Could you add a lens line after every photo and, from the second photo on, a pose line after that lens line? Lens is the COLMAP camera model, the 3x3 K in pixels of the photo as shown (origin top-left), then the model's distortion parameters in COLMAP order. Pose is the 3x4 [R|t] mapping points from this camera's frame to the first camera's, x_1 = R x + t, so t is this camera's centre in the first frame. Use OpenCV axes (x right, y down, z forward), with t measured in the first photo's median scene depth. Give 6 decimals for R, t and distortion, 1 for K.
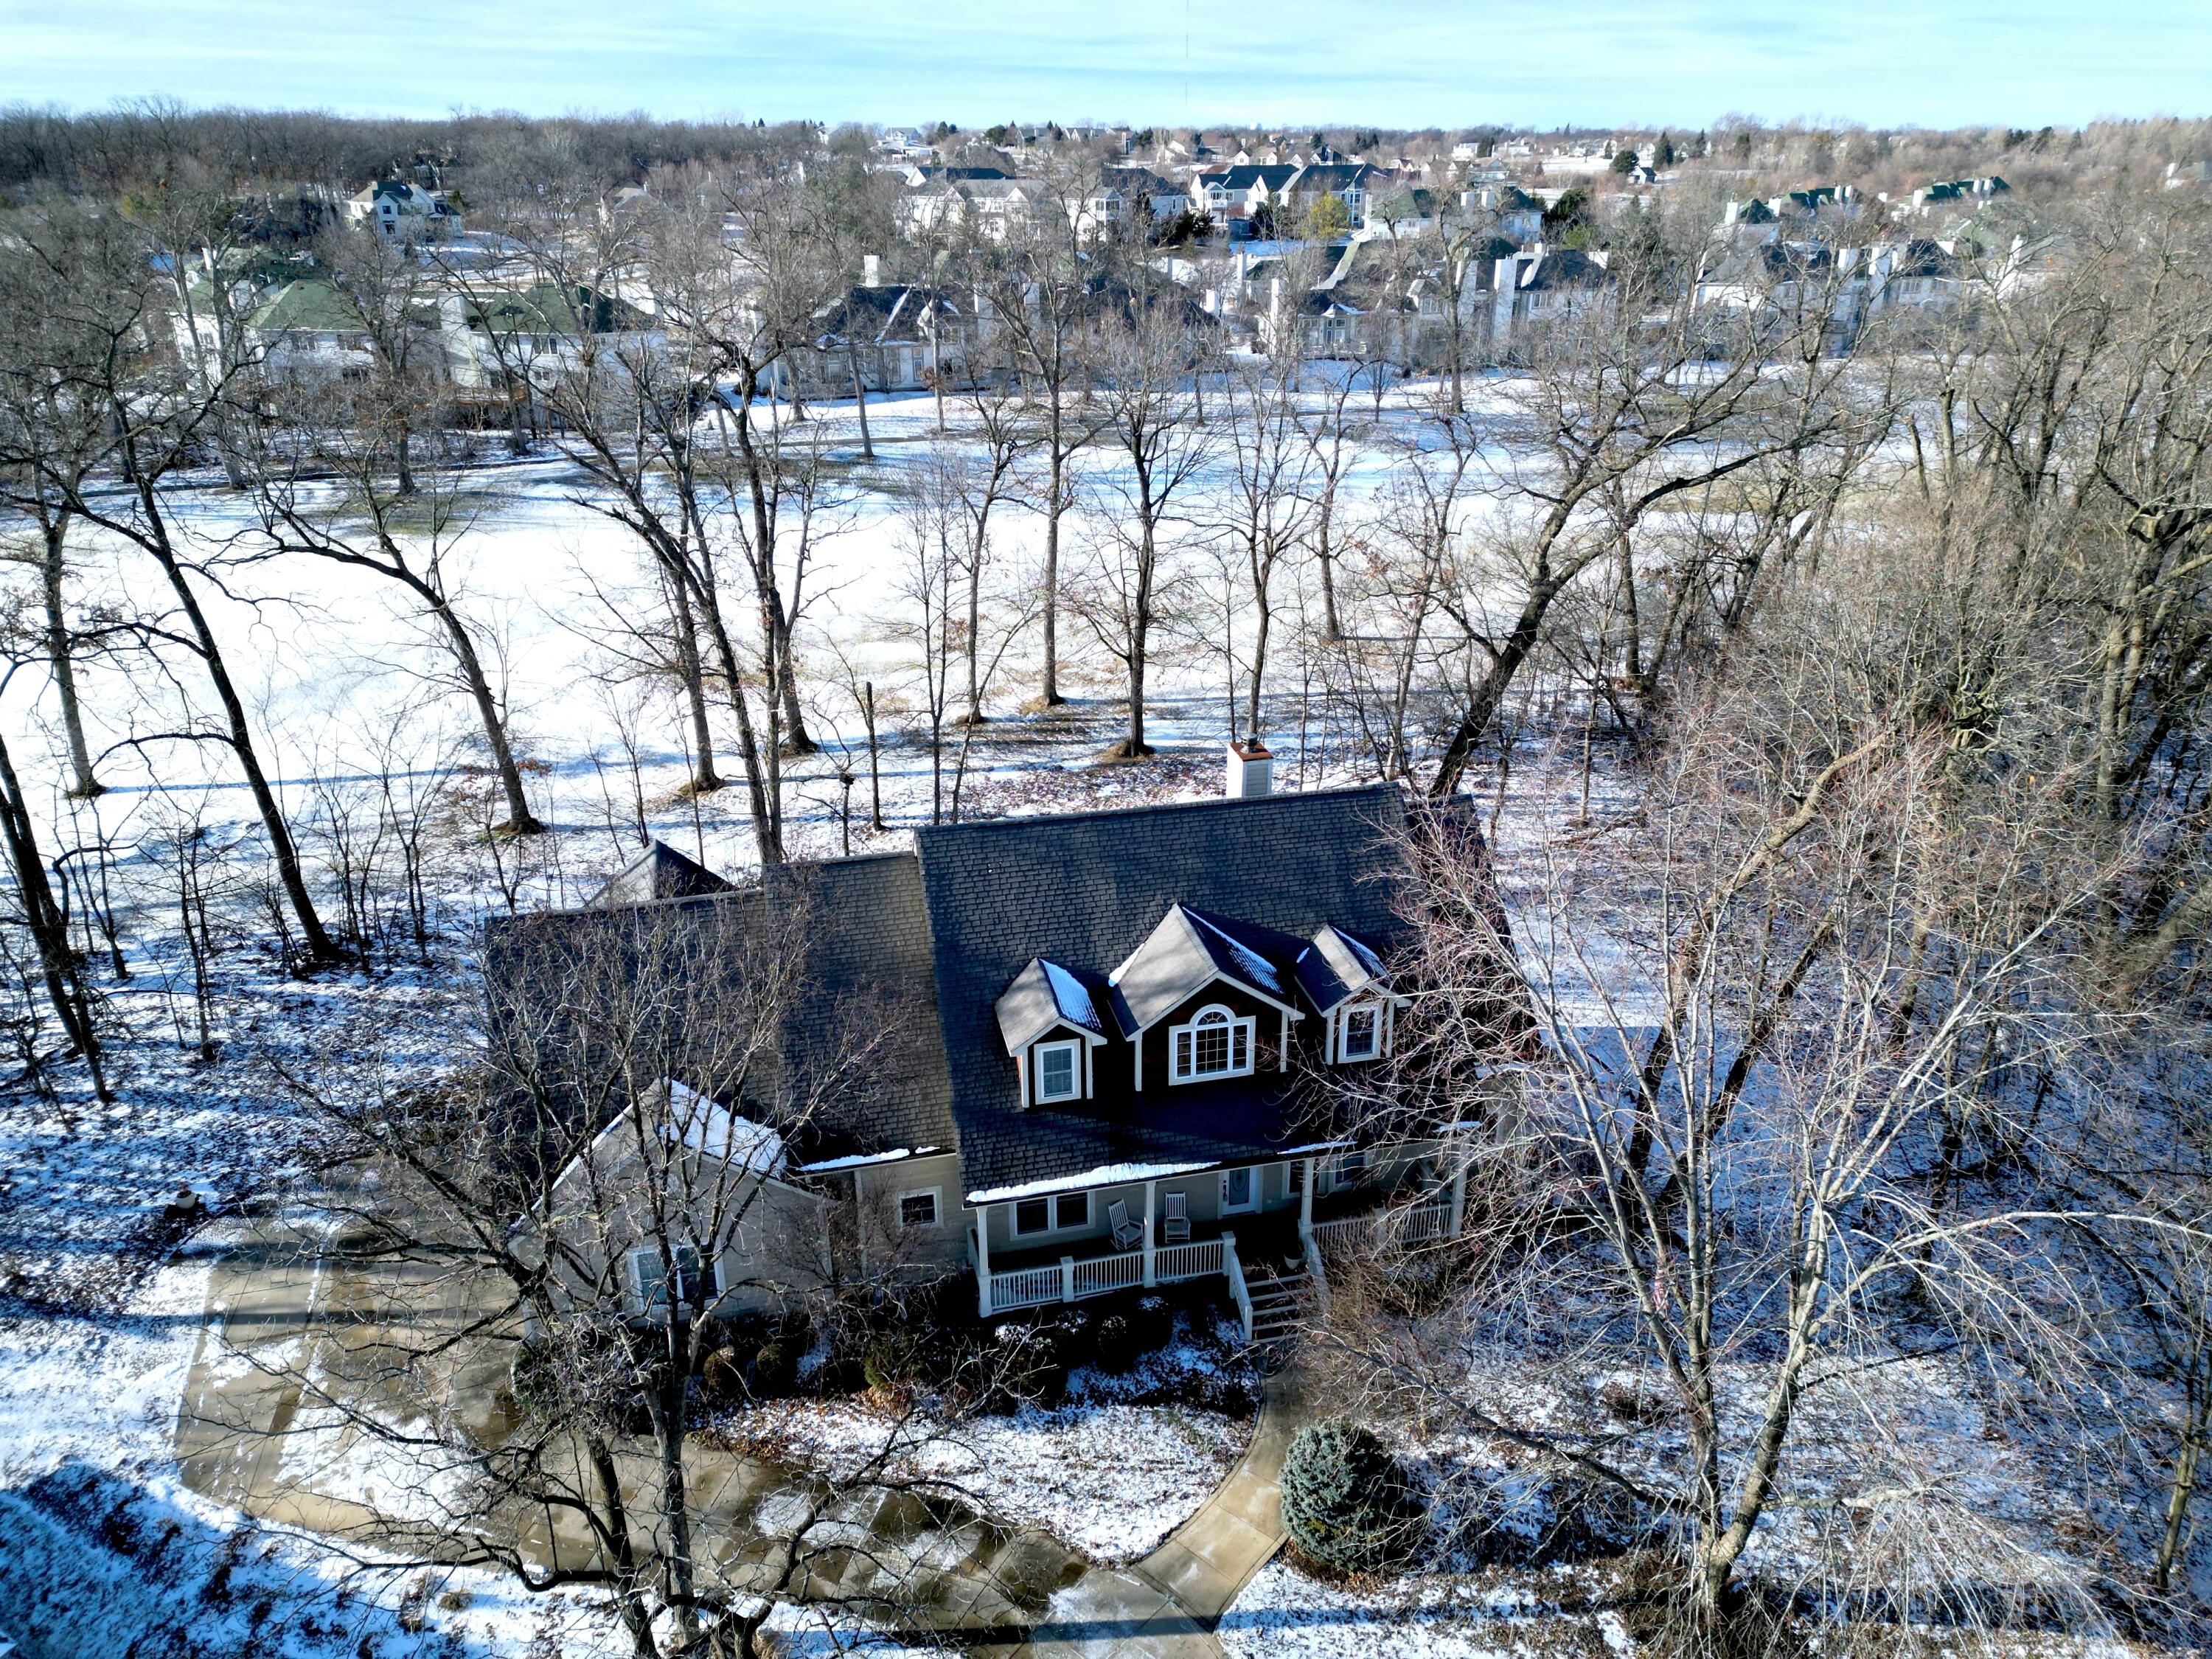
lens RADIAL K [[1544.5, 0, 1098.2], [0, 1544.5, 798.6], [0, 0, 1]] dist [0.085574, -0.067940]
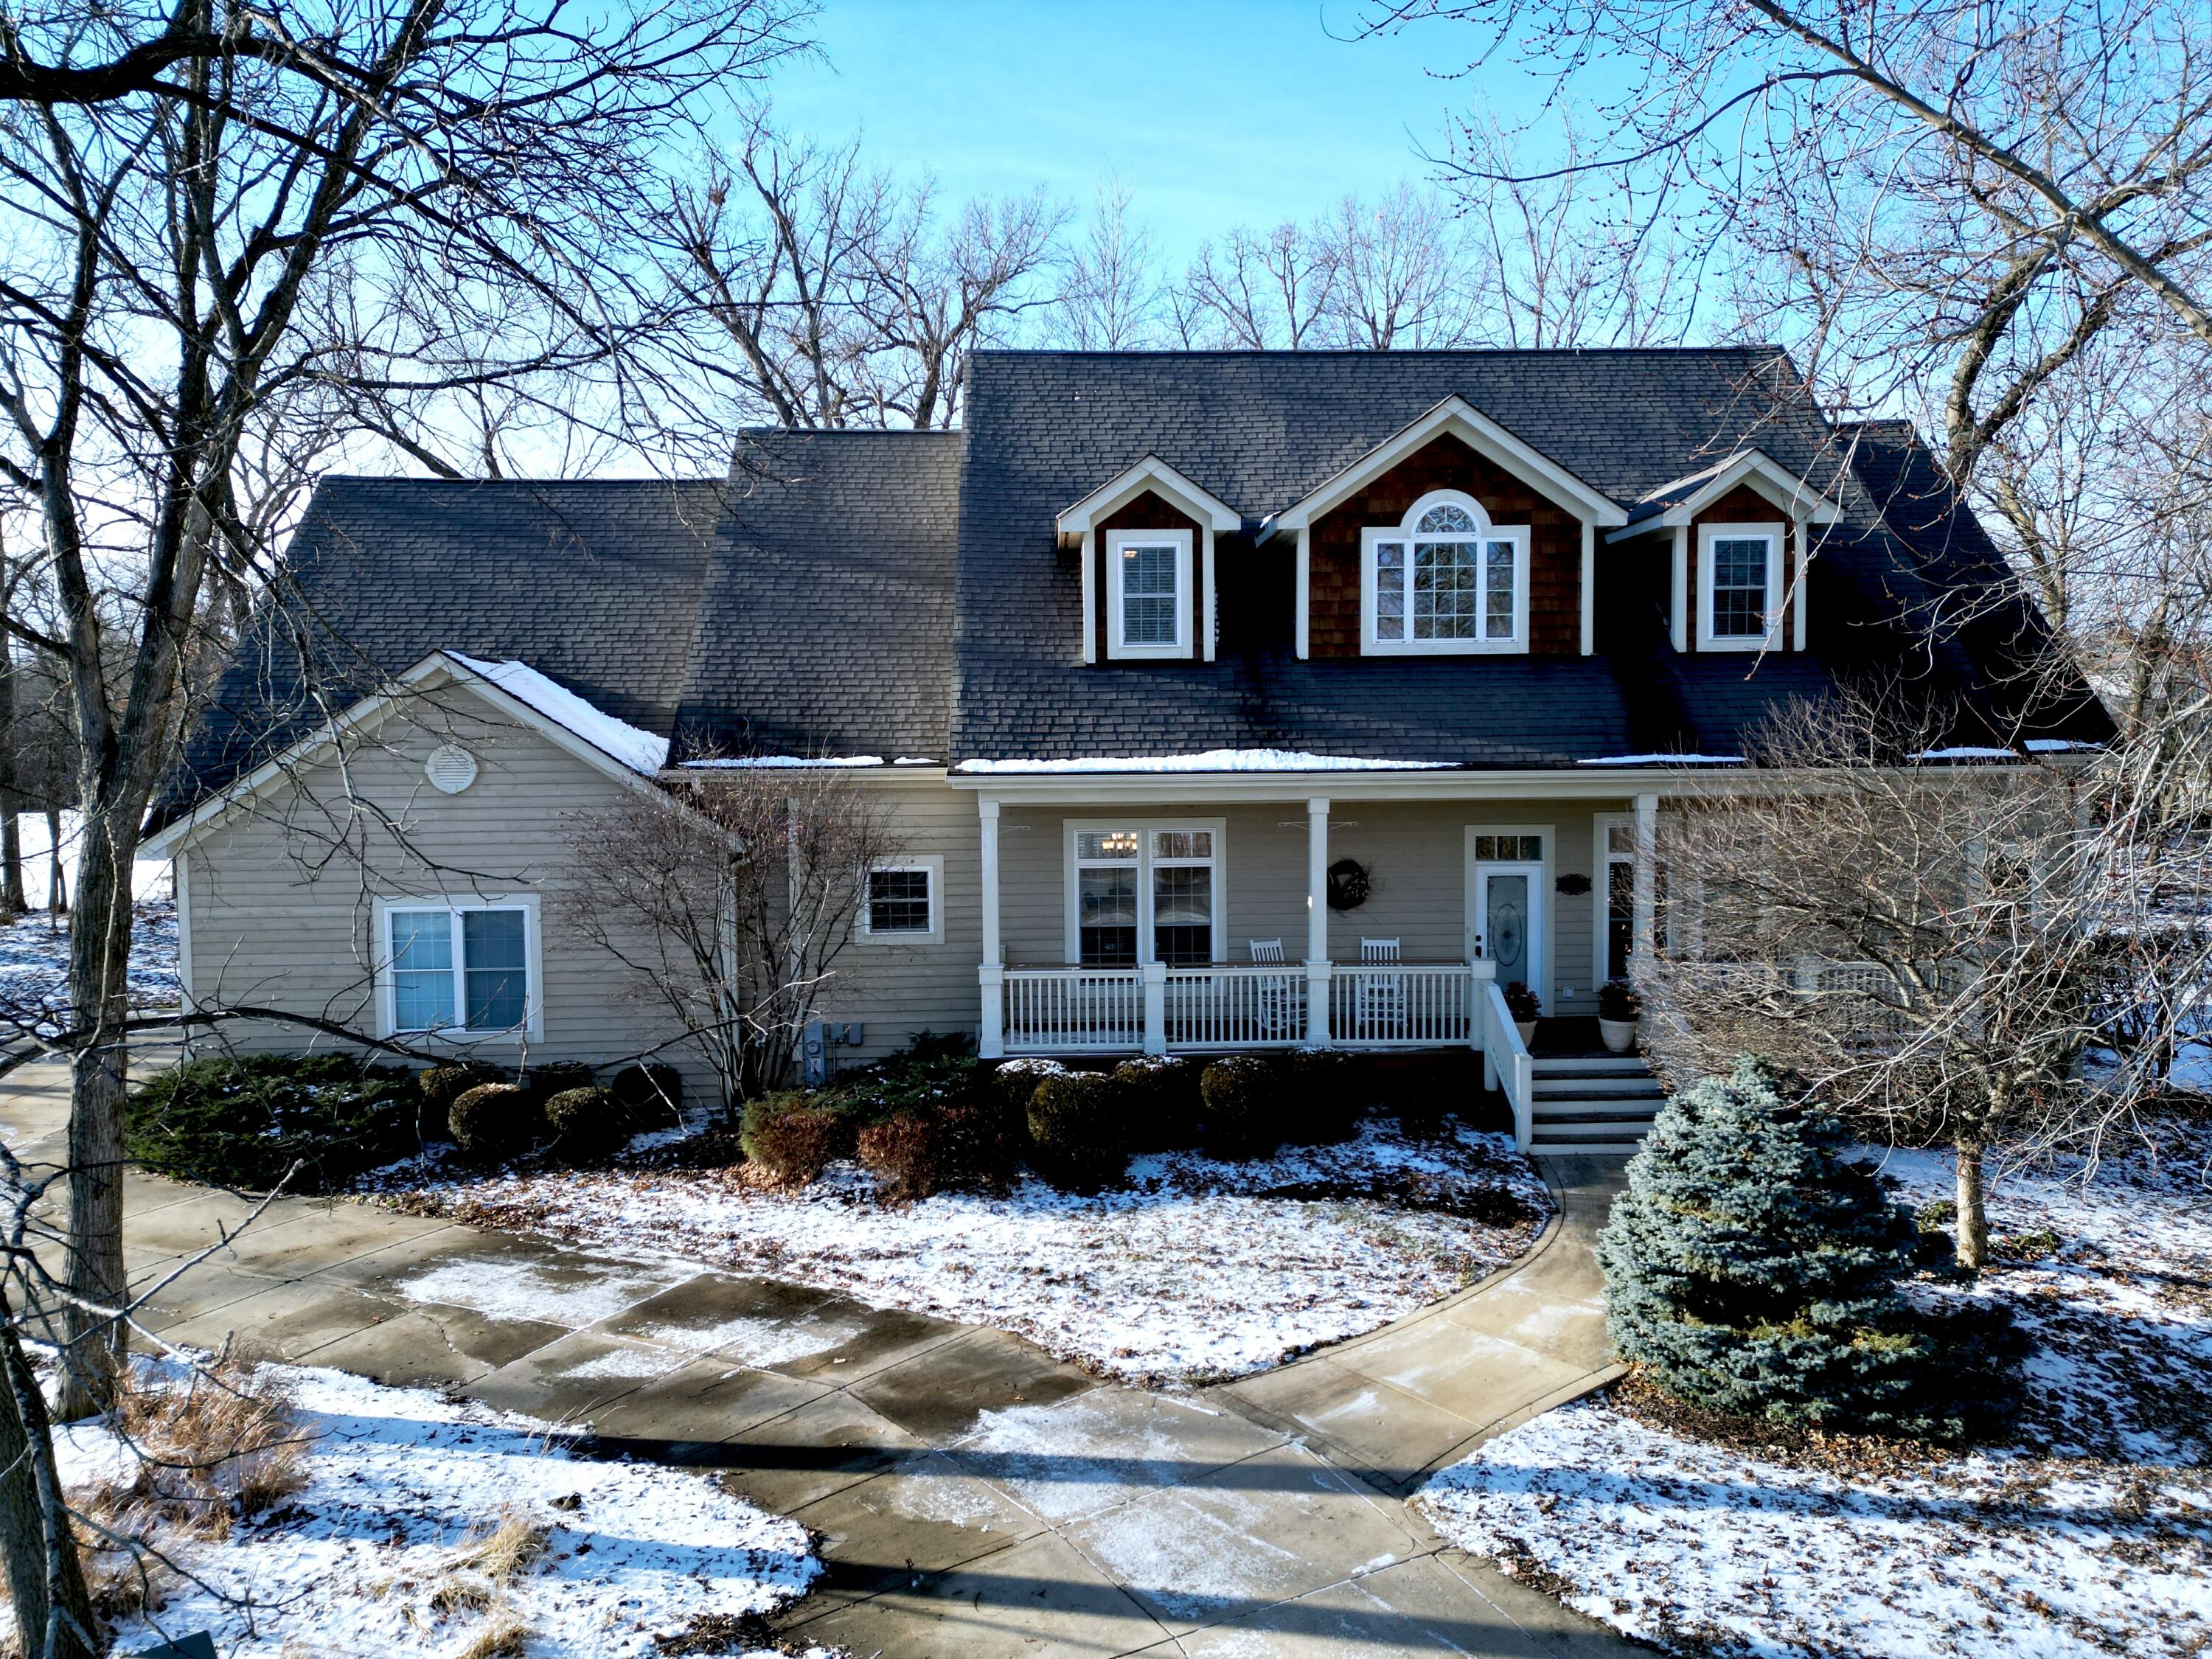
lens RADIAL K [[1544.5, 0, 1098.2], [0, 1544.5, 798.6], [0, 0, 1]] dist [0.085574, -0.067940]
pose [[0.982494, 0.010284, -0.186012, 0.058946], [-0.068079, 0.949238, -0.307104, 0.421741], [0.173411, 0.314392, 0.933320, 0.525610]]
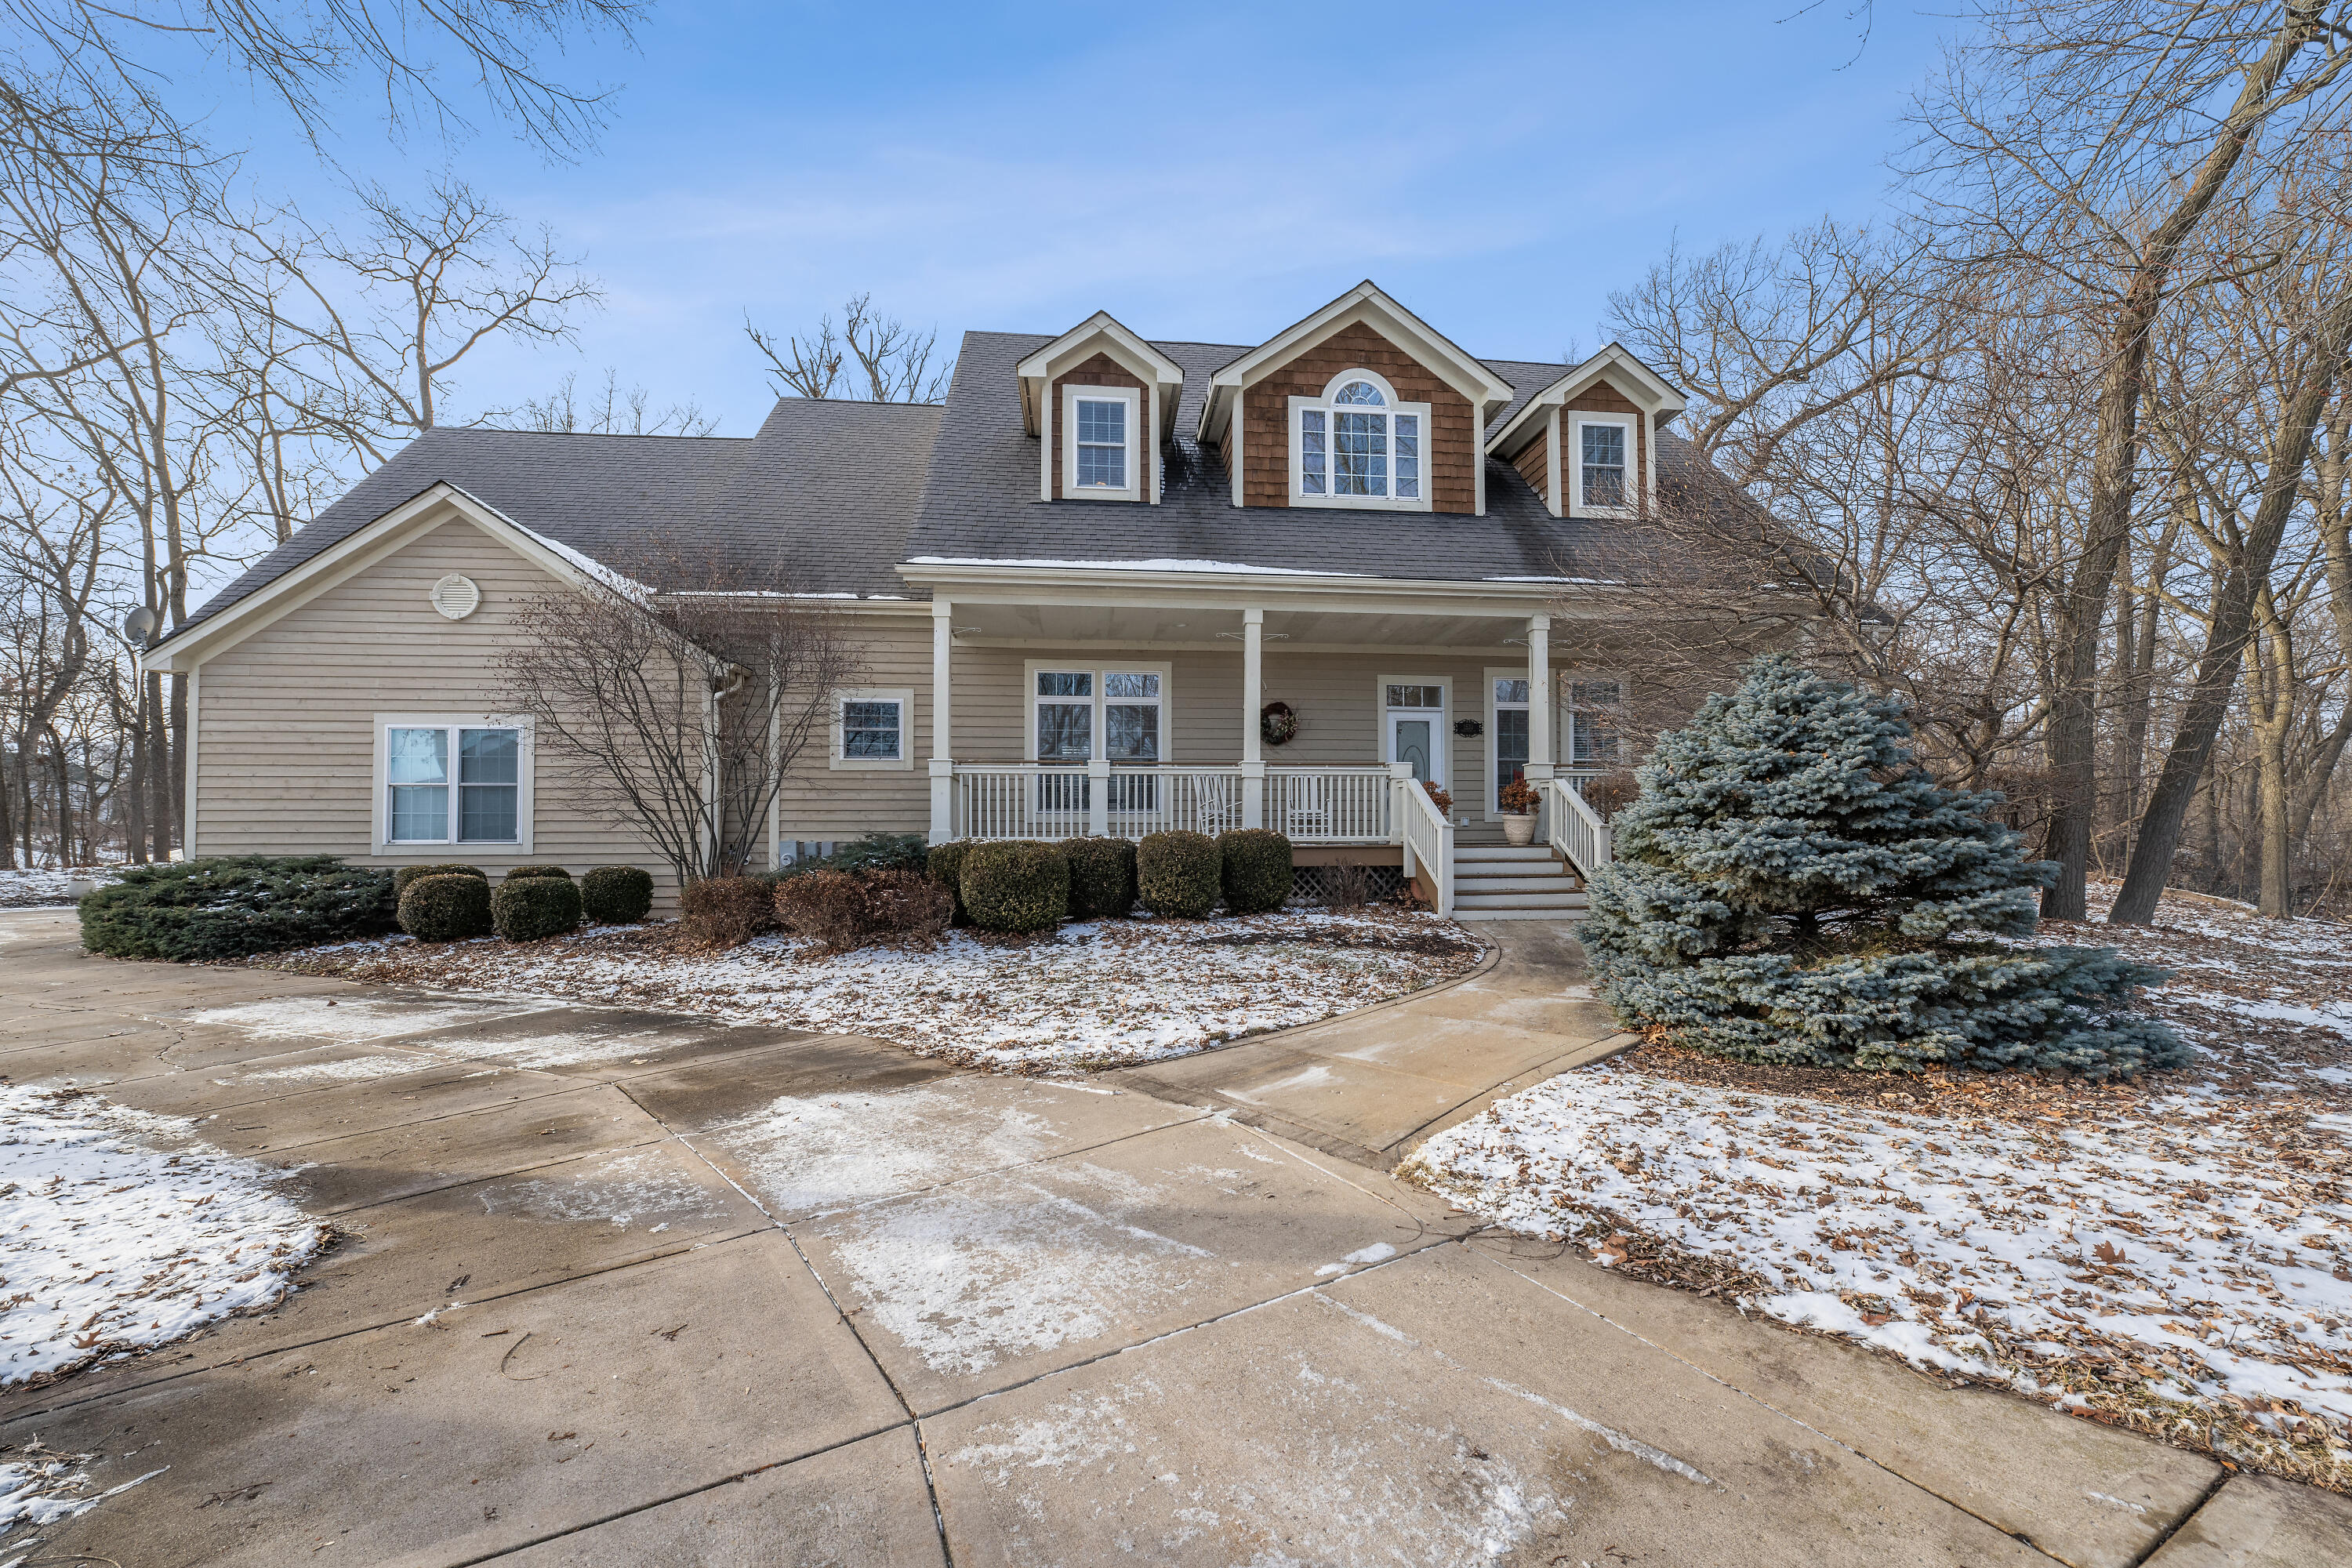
lens RADIAL K [[956.2, 0, 1184.5], [0, 956.2, 794.7], [0, 0, 1]] dist [-0.006981, -0.000258]
pose [[0.993367, 0.005667, -0.114847, 0.050751], [-0.050215, 0.919893, -0.388941, 0.456658], [0.103443, 0.392128, 0.914076, 0.733313]]
